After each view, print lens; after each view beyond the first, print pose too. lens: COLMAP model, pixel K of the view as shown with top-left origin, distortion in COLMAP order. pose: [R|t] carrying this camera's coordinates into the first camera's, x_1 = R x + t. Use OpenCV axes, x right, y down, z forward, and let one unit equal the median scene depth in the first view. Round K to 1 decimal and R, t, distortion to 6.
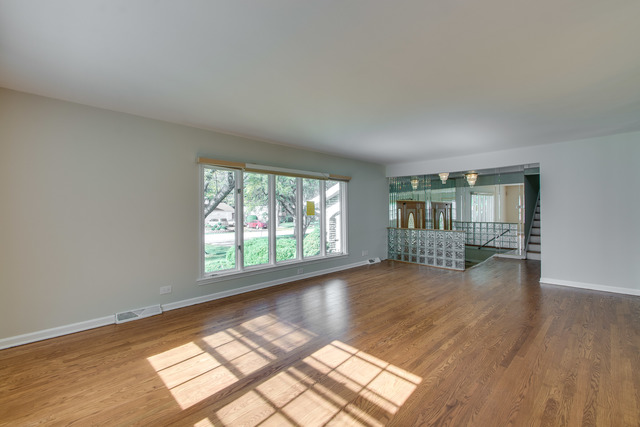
lens RADIAL K [[283.0, 0, 319.2], [0, 283.0, 209.4], [0, 0, 1]] dist [0.001062, -0.000186]
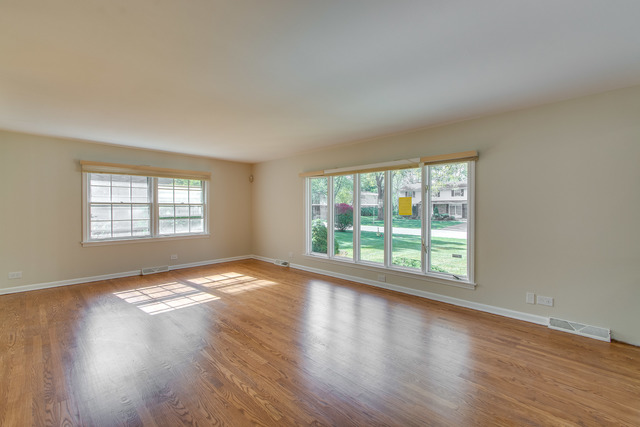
lens RADIAL K [[283.0, 0, 318.9], [0, 283.0, 213.5], [0, 0, 1]] dist [0.001062, -0.000186]
pose [[0.015118, 0.023279, -0.999615, 1.195700], [-0.000108, 0.999729, 0.023280, -0.004063], [0.999886, -0.000244, 0.015116, 1.176180]]
